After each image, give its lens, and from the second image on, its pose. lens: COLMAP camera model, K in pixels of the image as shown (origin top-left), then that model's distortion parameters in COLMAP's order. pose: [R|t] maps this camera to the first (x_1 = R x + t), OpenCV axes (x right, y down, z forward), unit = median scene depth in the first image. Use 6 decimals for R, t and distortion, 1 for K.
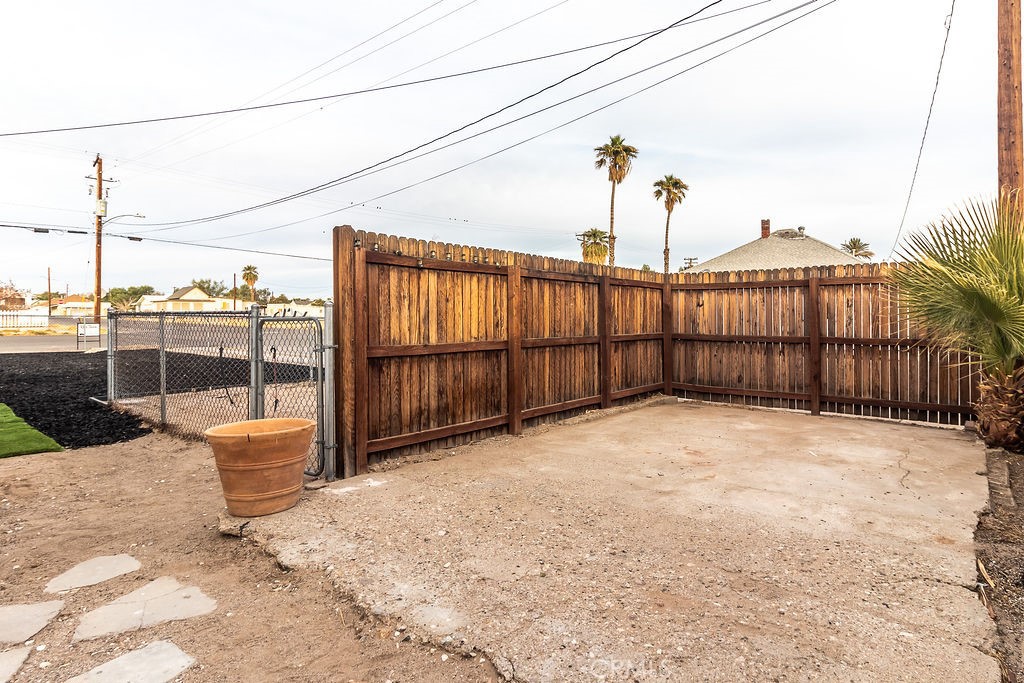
lens RADIAL K [[480.6, 0, 508.6], [0, 480.6, 326.1], [0, 0, 1]] dist [0.000223, 0.000358]
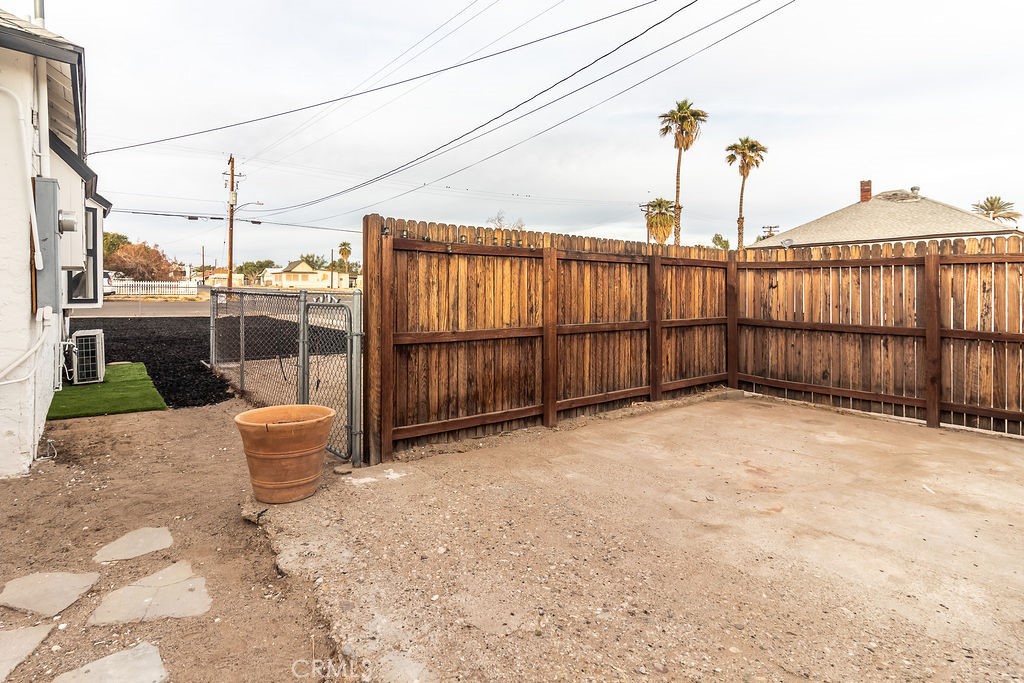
lens RADIAL K [[454.9, 0, 468.5], [0, 454.9, 295.7], [0, 0, 1]] dist [0.001450, 0.000238]
pose [[0.973984, 0.004810, -0.226566, 0.060988], [-0.004482, 0.999988, 0.001960, -0.033777], [0.226573, -0.000893, 0.973994, 0.093384]]
